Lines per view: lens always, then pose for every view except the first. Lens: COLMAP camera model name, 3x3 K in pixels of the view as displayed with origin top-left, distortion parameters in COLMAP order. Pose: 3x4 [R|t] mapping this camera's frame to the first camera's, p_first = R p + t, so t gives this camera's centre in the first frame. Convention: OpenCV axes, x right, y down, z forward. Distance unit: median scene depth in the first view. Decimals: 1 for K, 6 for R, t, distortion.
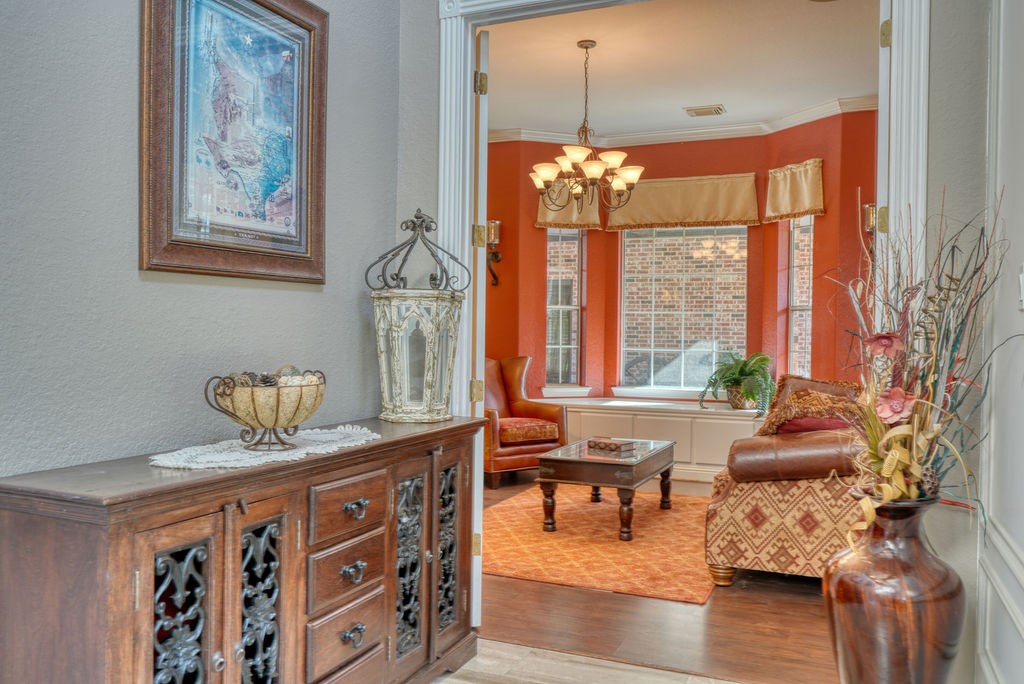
lens RADIAL K [[818.1, 0, 515.6], [0, 818.1, 340.5], [0, 0, 1]] dist [-0.002971, 0.005717]
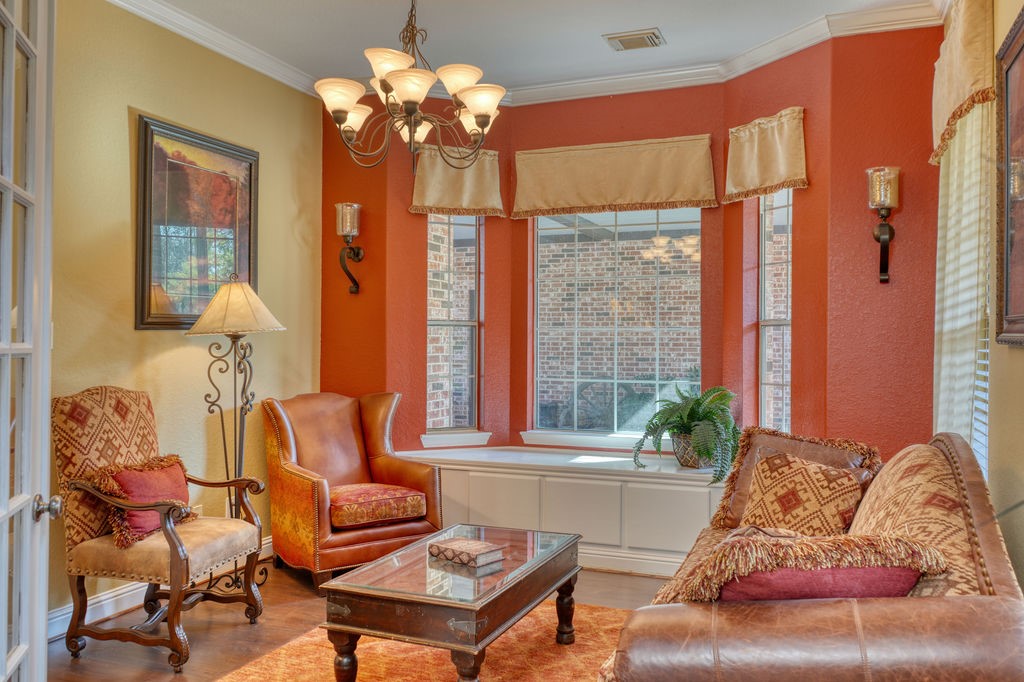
lens RADIAL K [[818.1, 0, 508.8], [0, 818.1, 340.7], [0, 0, 1]] dist [-0.002971, 0.005717]
pose [[0.999864, -0.006815, 0.015033, 0.106523], [0.007033, 0.999870, -0.014501, -0.015277], [-0.014932, 0.014605, 0.999782, 0.295323]]
